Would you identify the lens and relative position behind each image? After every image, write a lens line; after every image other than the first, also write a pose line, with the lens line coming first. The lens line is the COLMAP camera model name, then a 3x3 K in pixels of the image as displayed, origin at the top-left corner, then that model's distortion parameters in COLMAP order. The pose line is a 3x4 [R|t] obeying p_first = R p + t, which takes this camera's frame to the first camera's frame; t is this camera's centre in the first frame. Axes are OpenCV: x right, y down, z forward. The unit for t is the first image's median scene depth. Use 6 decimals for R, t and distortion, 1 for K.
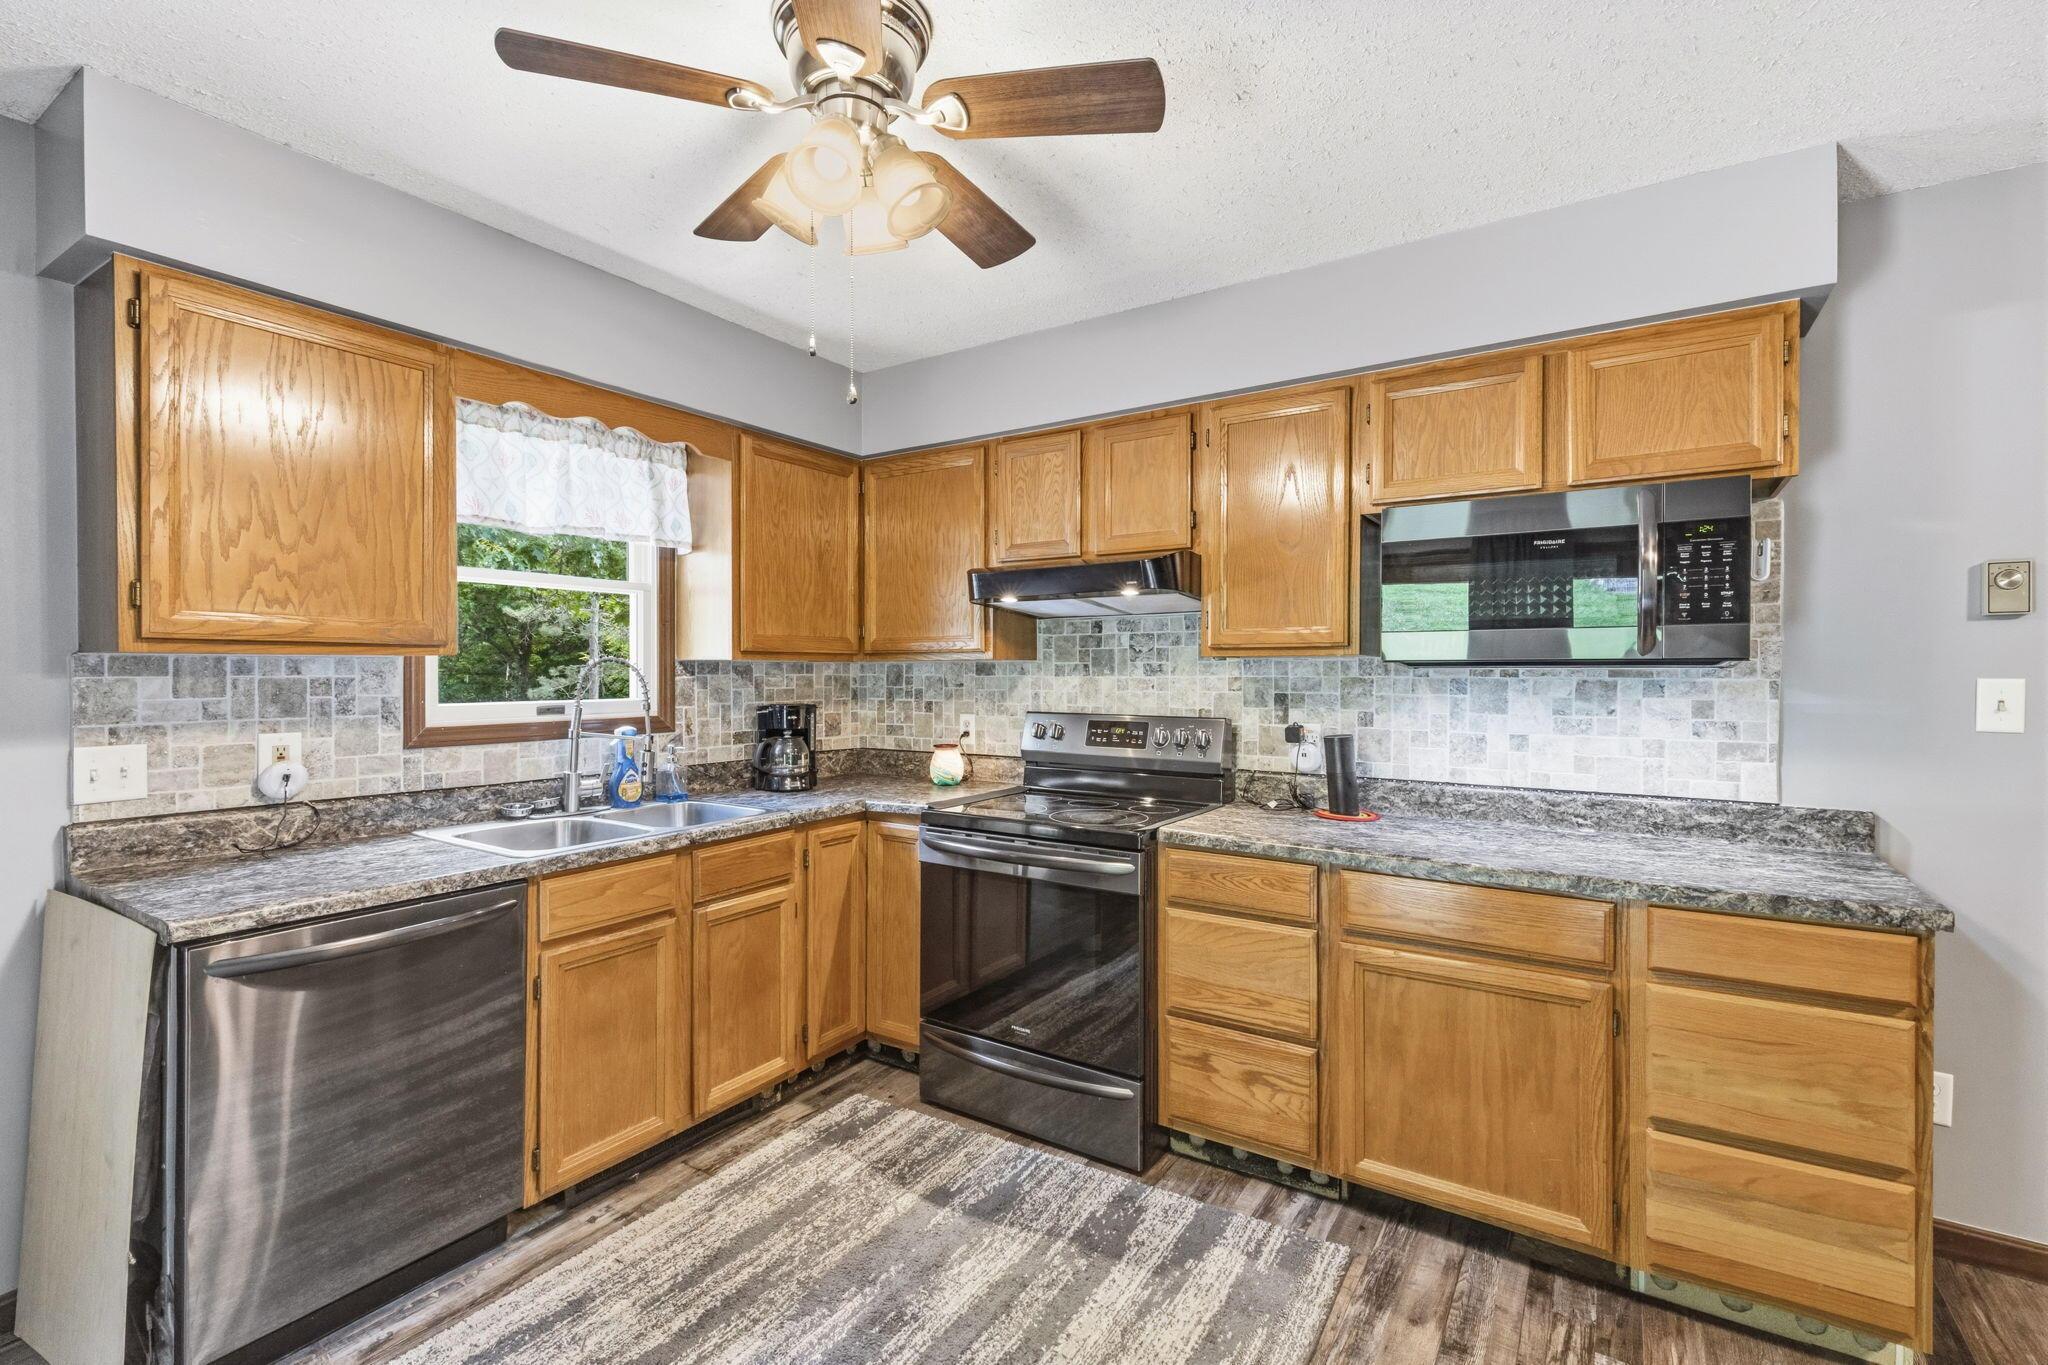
lens RADIAL K [[922.3, 0, 1021.6], [0, 922.3, 682.0], [0, 0, 1]] dist [0.010278, -0.001135]
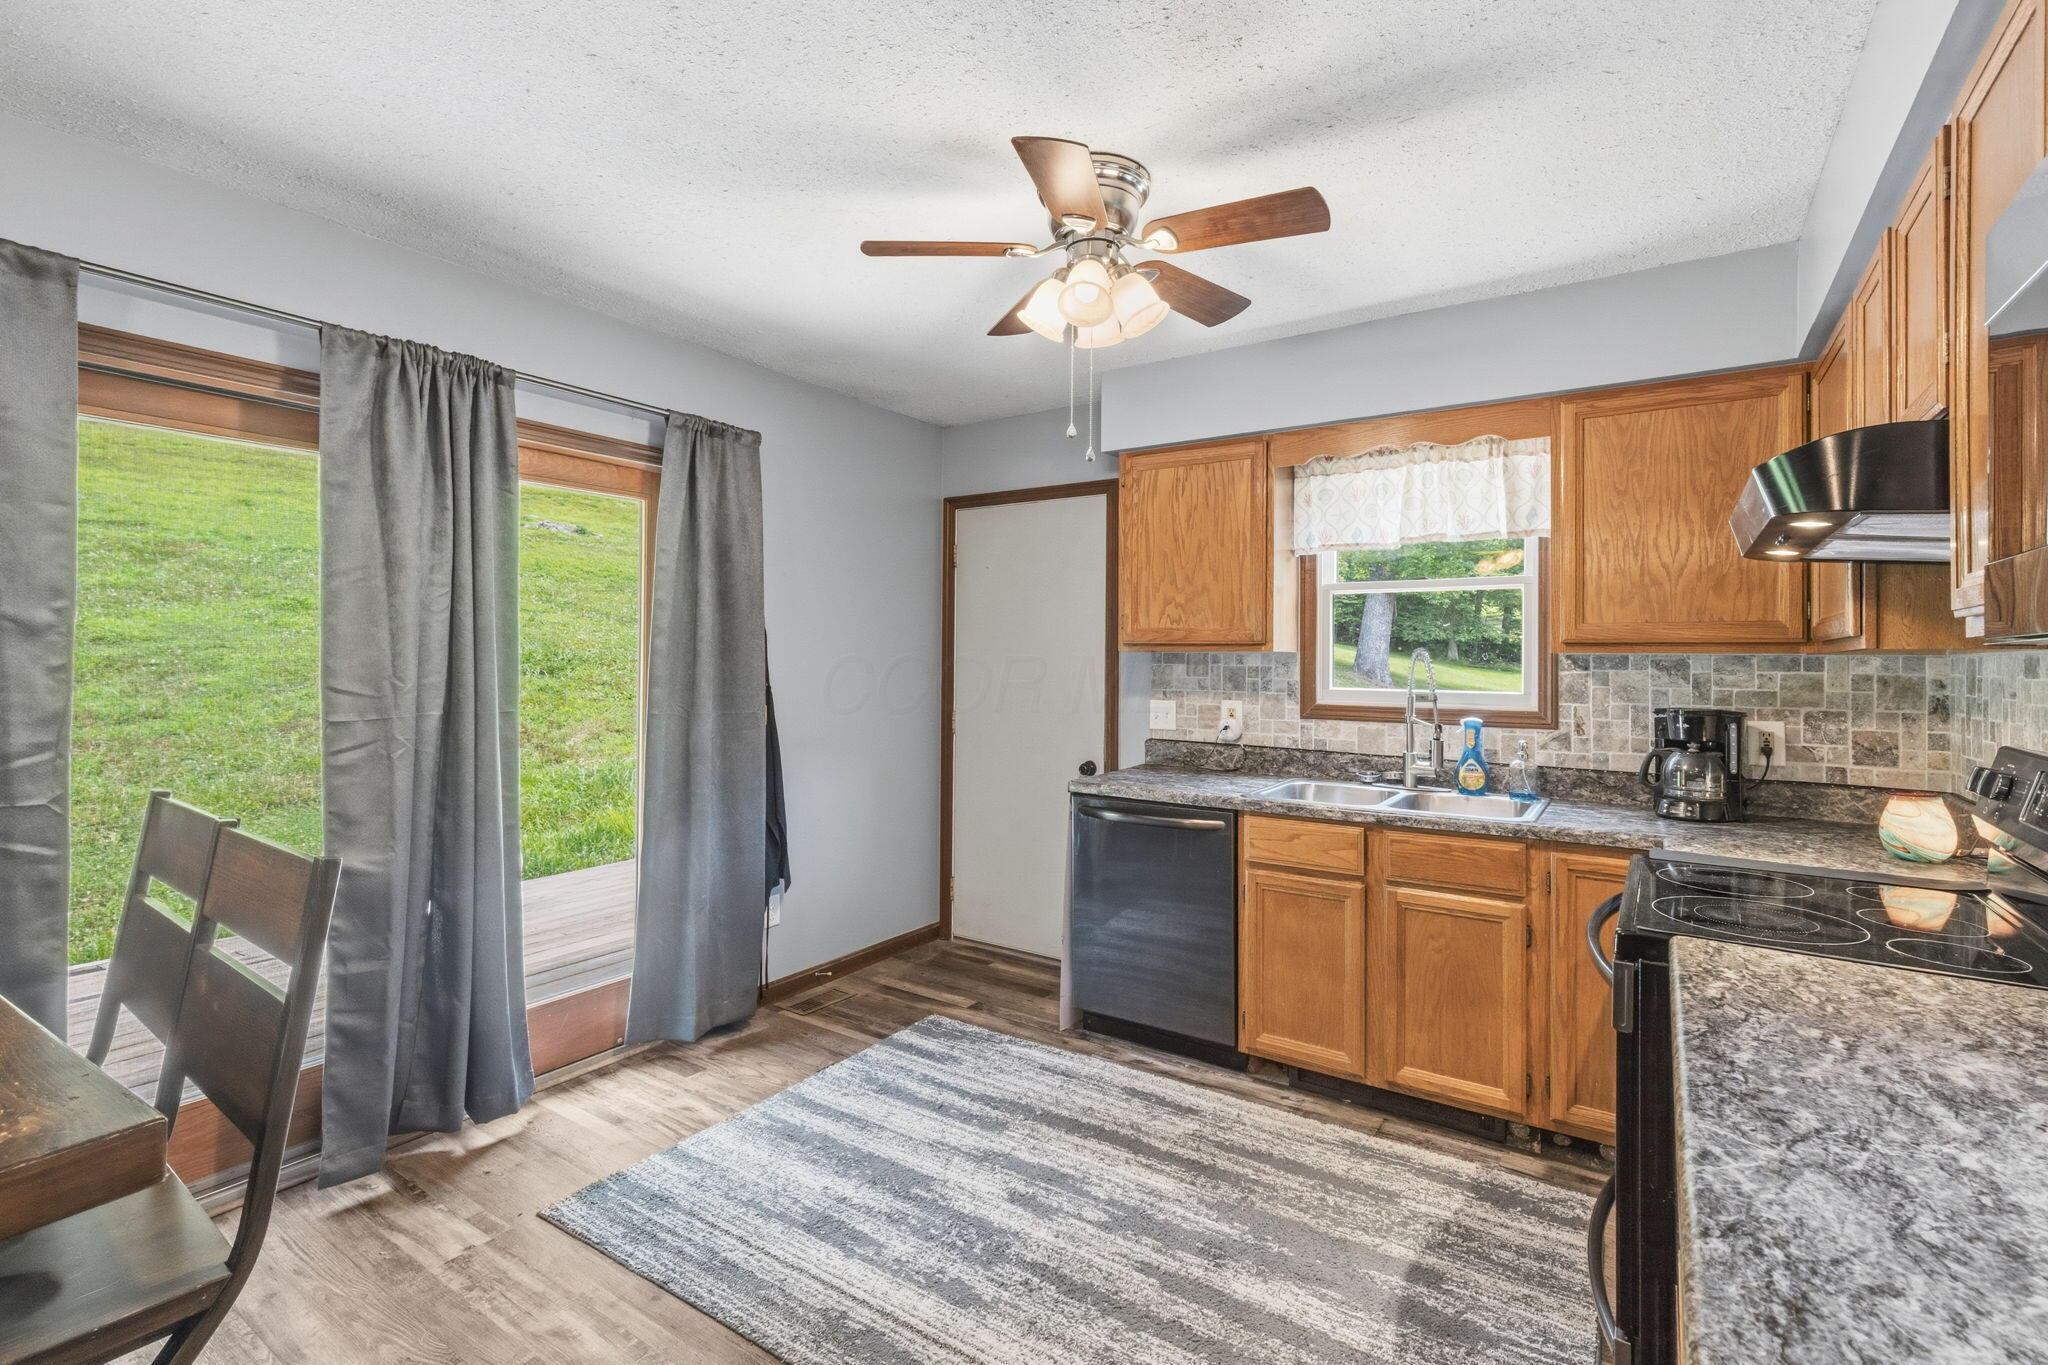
lens RADIAL K [[922.3, 0, 1026.7], [0, 922.3, 656.8], [0, 0, 1]] dist [0.010278, -0.001135]
pose [[-0.012233, -0.003336, -0.999920, 0.722571], [-0.022594, 0.999740, -0.003059, -0.006844], [0.999670, 0.022555, -0.012305, 0.585251]]
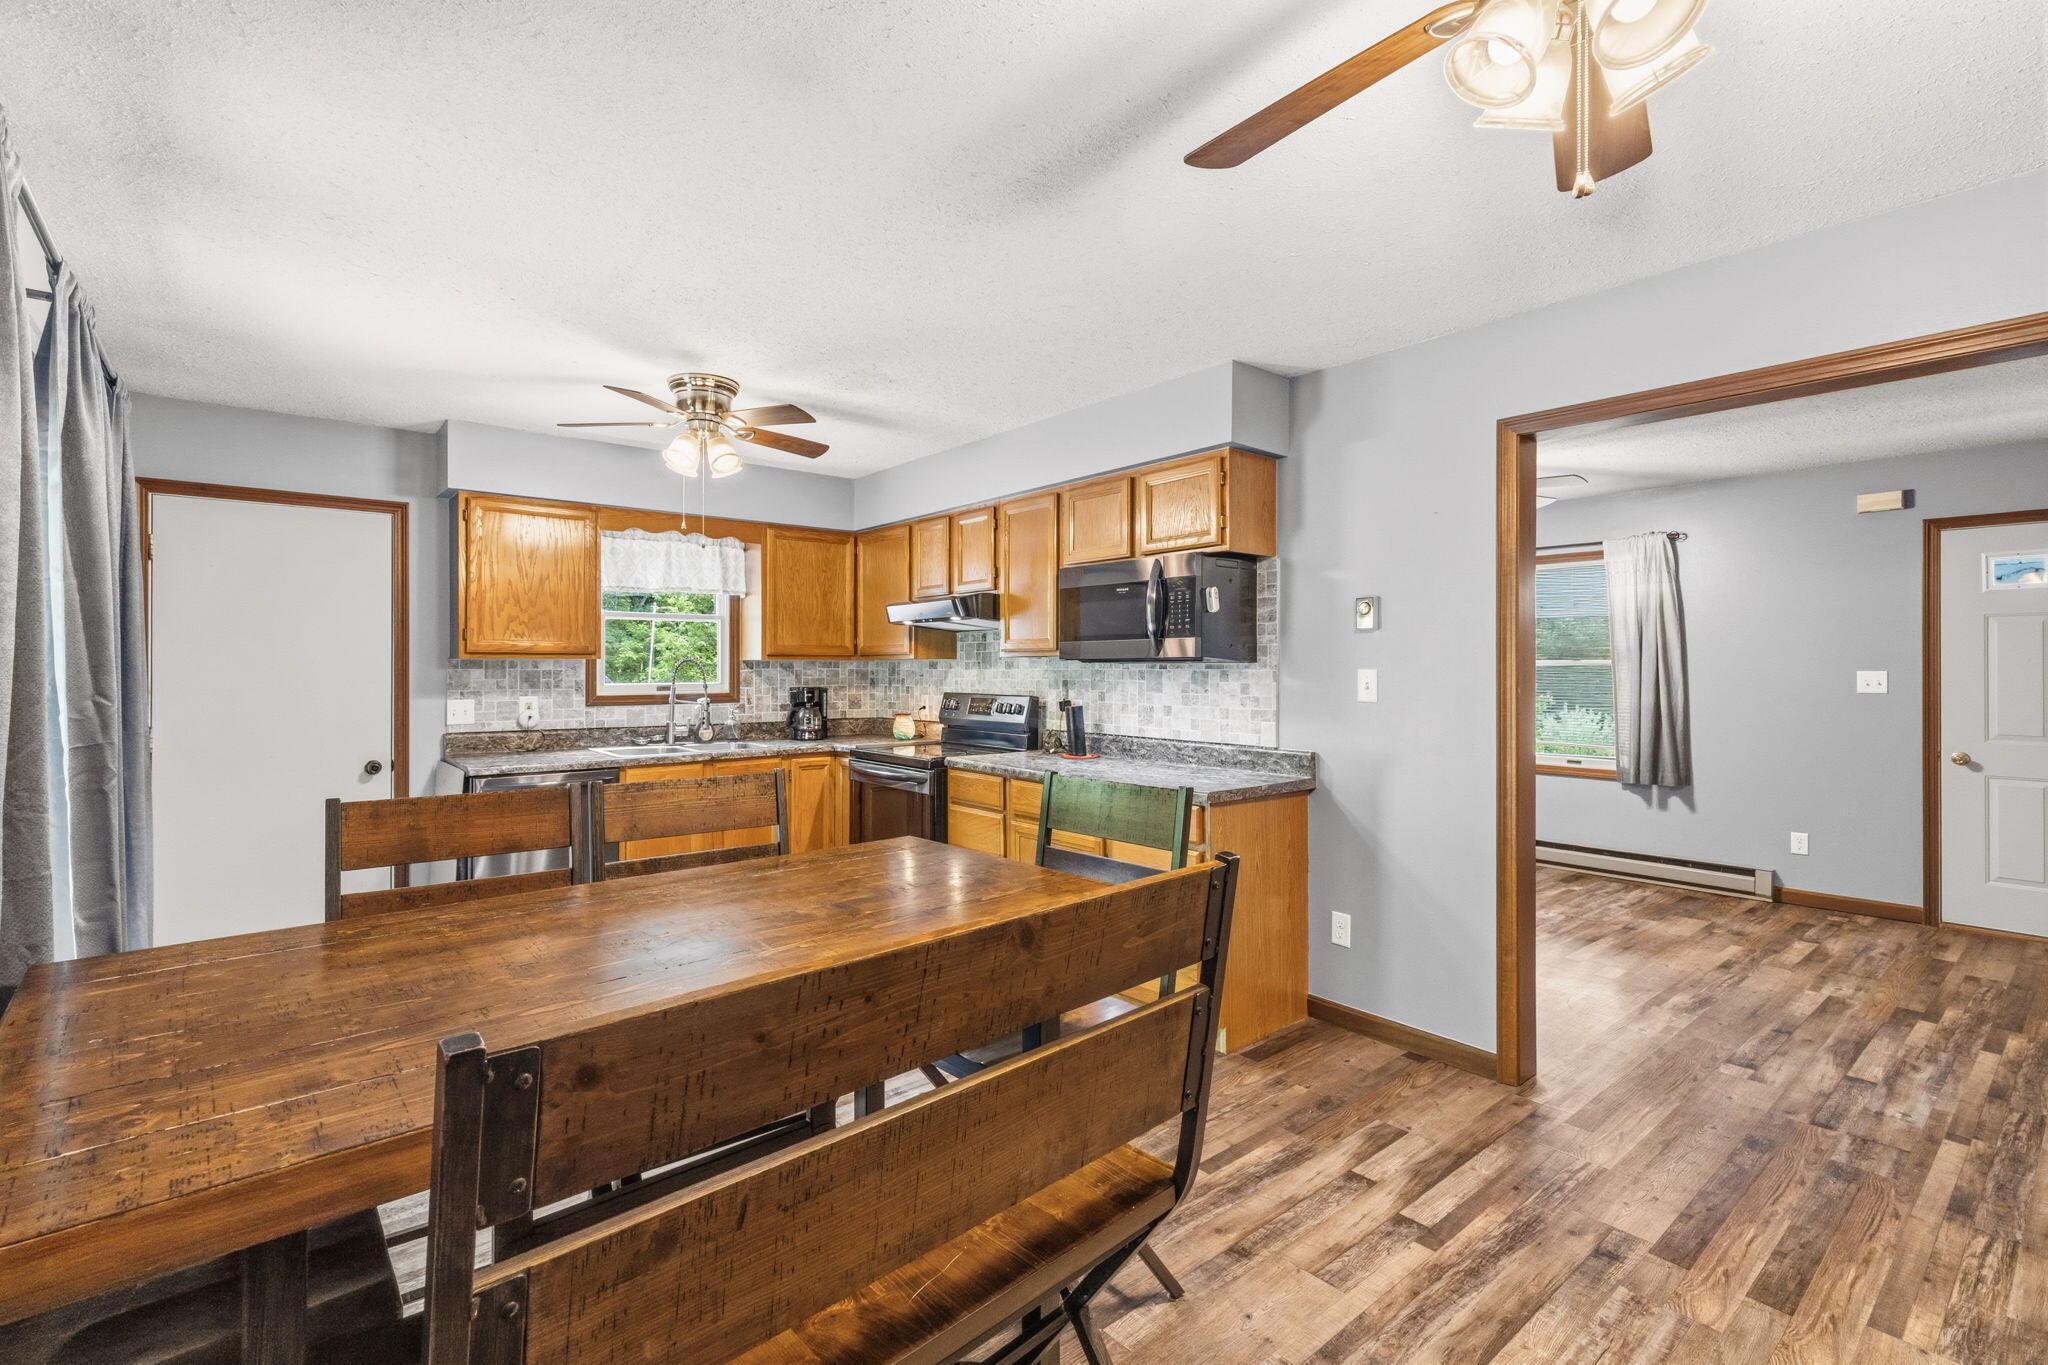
lens RADIAL K [[922.3, 0, 1022.0], [0, 922.3, 665.9], [0, 0, 1]] dist [0.010278, -0.001135]
pose [[0.956058, -0.001888, -0.293172, 0.774495], [-0.002078, 0.999910, -0.013217, 0.010465], [0.293171, 0.013246, 0.955968, -0.590328]]
